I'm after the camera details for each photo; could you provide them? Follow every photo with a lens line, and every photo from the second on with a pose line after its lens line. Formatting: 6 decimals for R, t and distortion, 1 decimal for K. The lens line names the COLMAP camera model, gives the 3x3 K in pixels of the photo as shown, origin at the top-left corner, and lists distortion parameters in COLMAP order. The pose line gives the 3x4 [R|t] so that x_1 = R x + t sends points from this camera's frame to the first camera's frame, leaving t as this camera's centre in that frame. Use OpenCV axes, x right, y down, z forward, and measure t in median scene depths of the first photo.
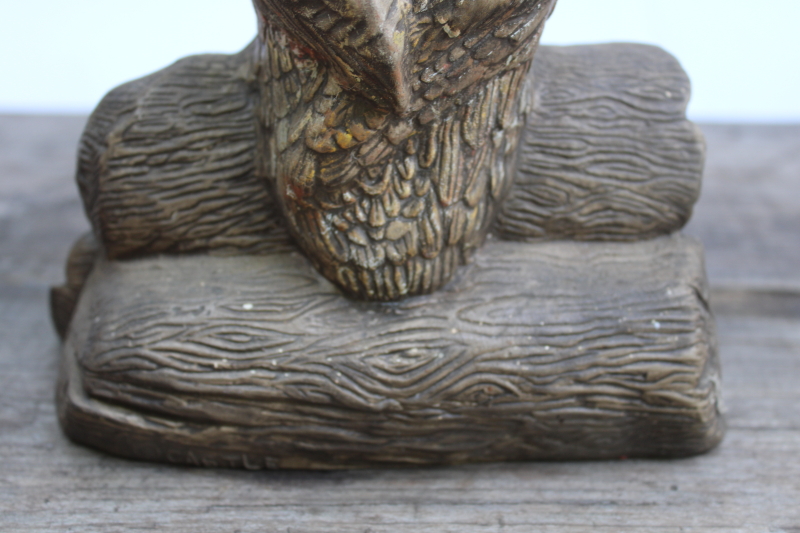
lens RADIAL K [[1195.1, 0, 400.0], [0, 1195.1, 266.5], [0, 0, 1]] dist [-0.040433, -0.037434]
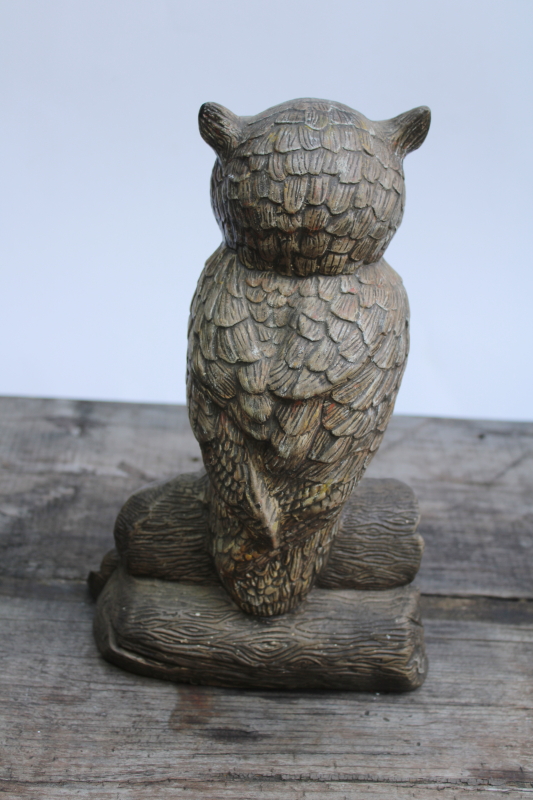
lens RADIAL K [[1195.1, 0, 266.5], [0, 1195.1, 400.0], [0, 0, 1]] dist [-0.040433, -0.037434]
pose [[0.997333, 0.071549, -0.014409, -0.001601], [-0.069969, 0.993466, 0.090165, -0.544749], [0.020766, -0.088916, 0.995823, -1.080144]]
